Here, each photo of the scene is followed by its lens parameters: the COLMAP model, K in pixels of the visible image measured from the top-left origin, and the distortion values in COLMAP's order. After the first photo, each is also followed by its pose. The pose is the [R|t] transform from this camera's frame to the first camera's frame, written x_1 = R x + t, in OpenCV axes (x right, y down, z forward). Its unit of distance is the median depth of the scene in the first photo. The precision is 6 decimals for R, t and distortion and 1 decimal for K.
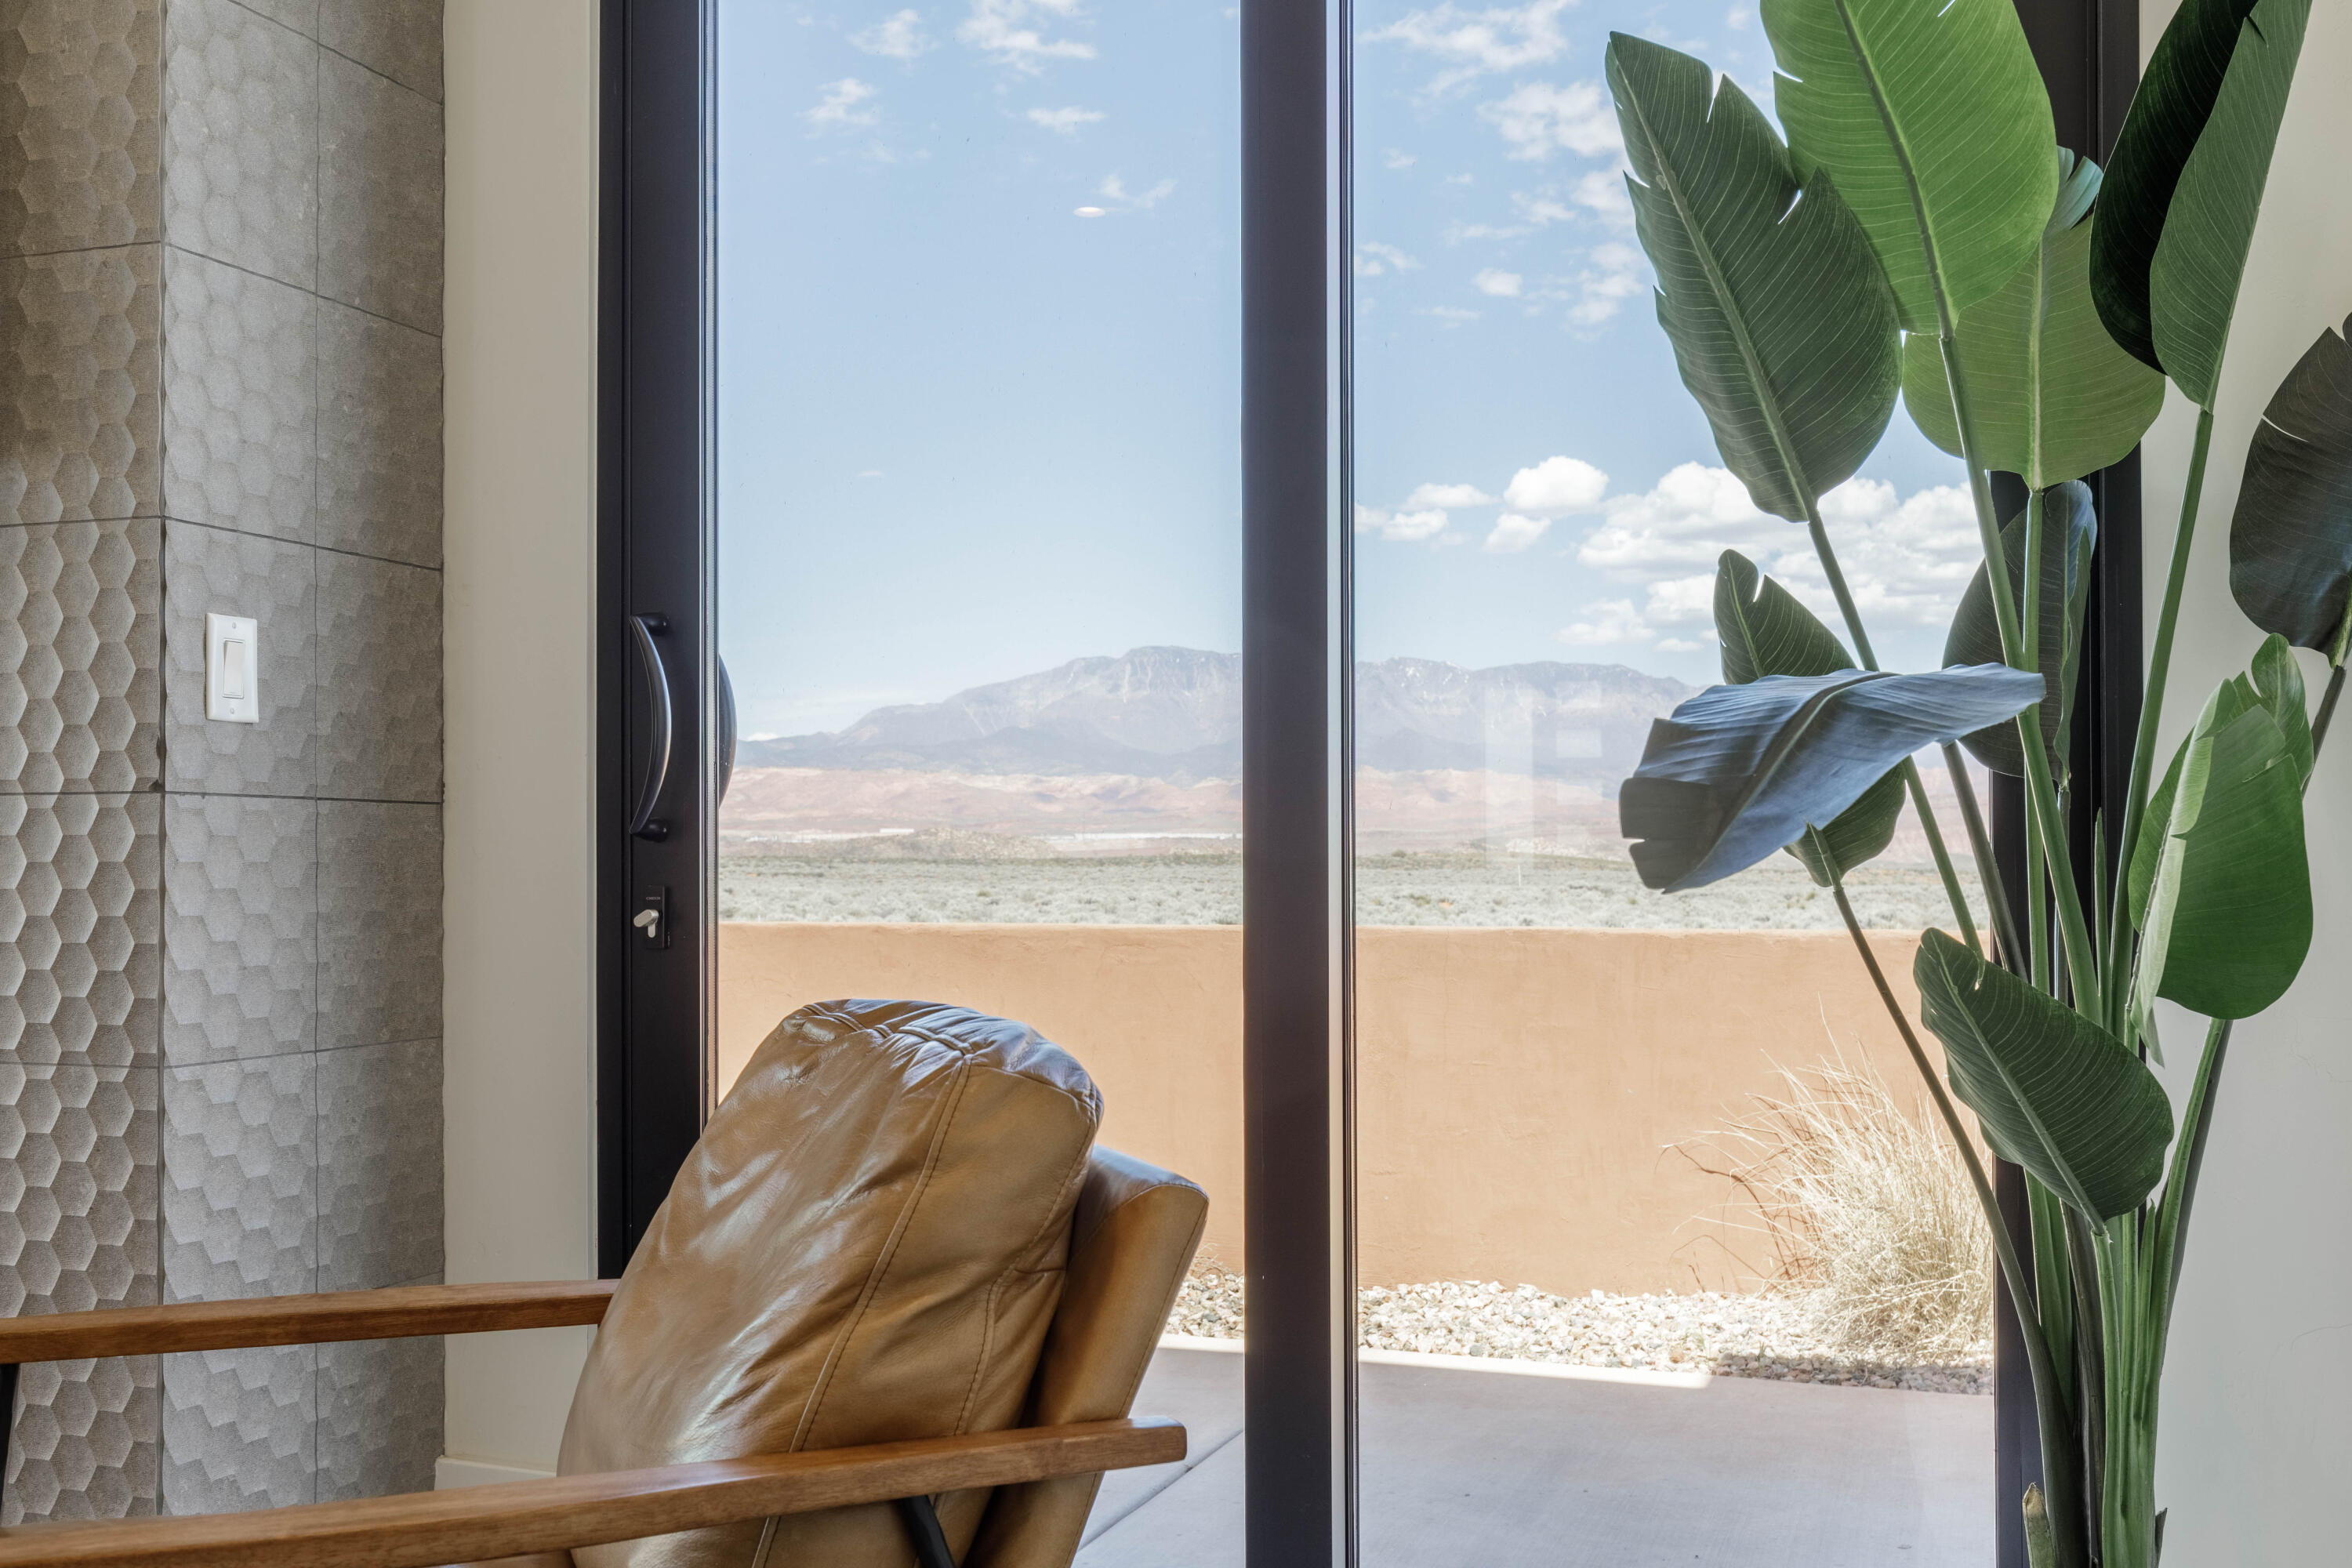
lens RADIAL K [[2283.5, 0, 1176.0], [0, 2283.5, 784.0], [0, 0, 1]] dist [0.011201, -0.001889]
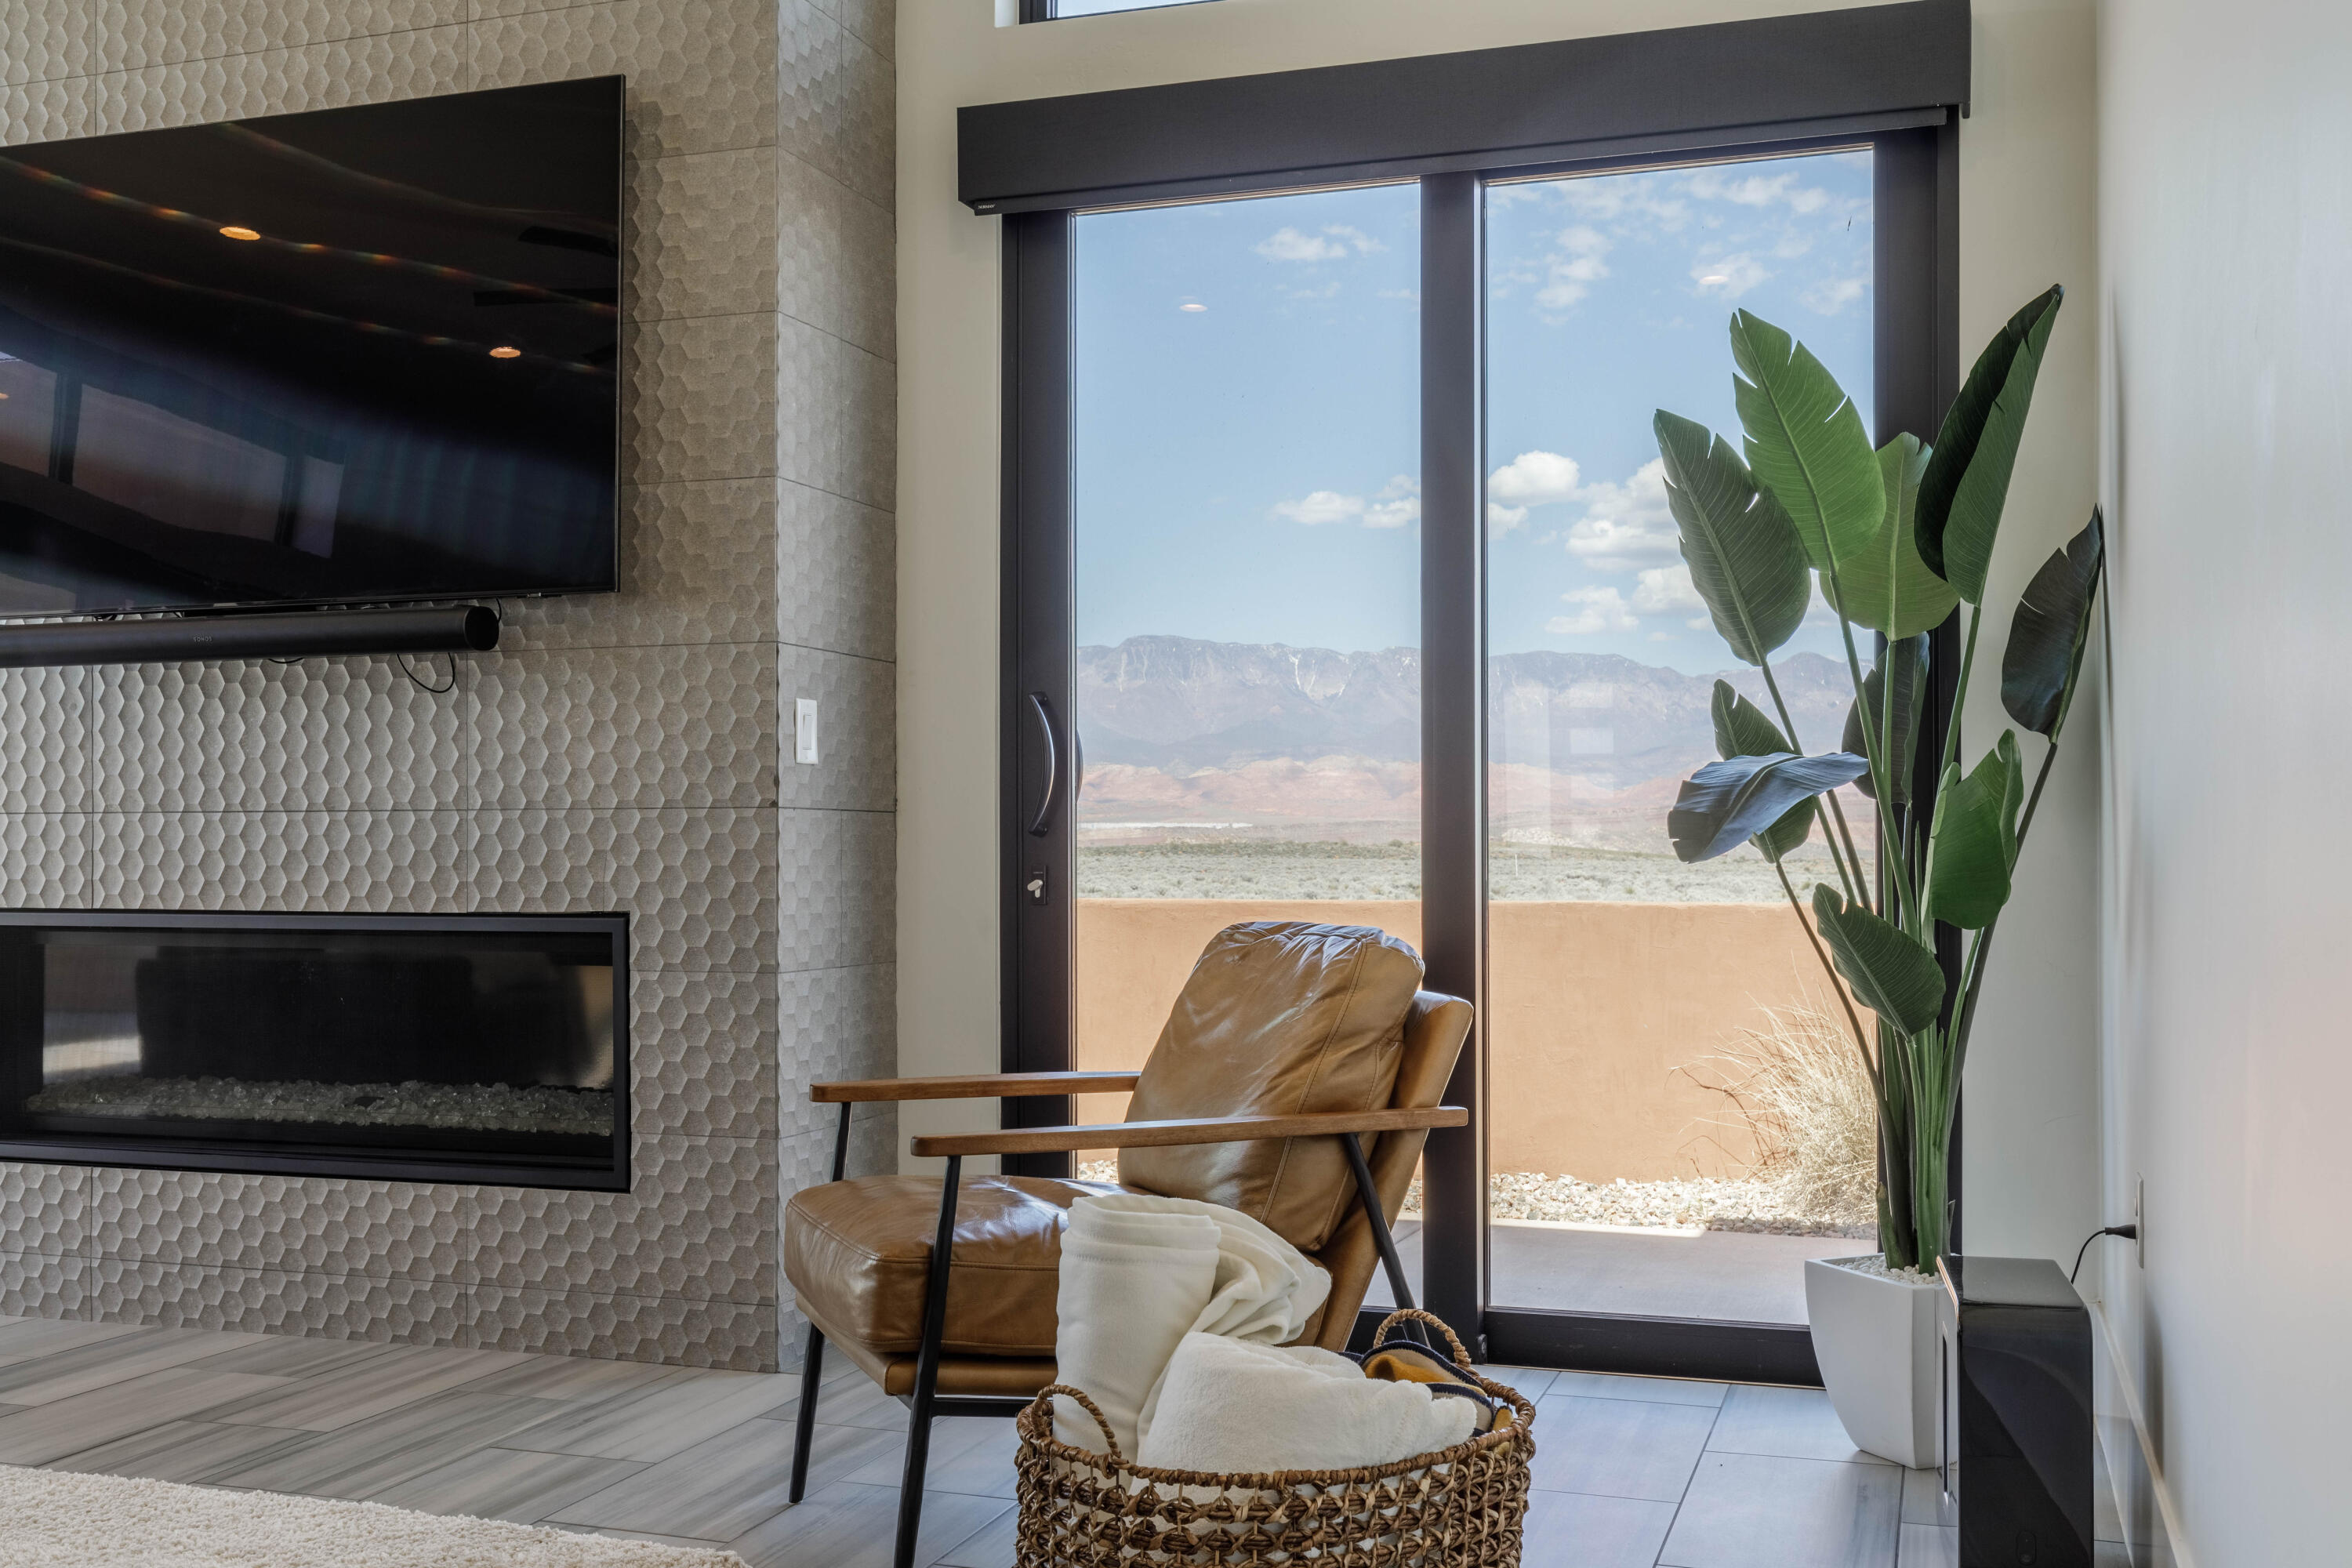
lens RADIAL K [[2283.5, 0, 1176.0], [0, 2283.5, 784.0], [0, 0, 1]] dist [0.011201, -0.001889]
pose [[0.999998, 0.000814, 0.001582, -0.154880], [-0.000821, 0.999989, 0.004603, -0.021115], [-0.001578, -0.004604, 0.999988, -0.655290]]
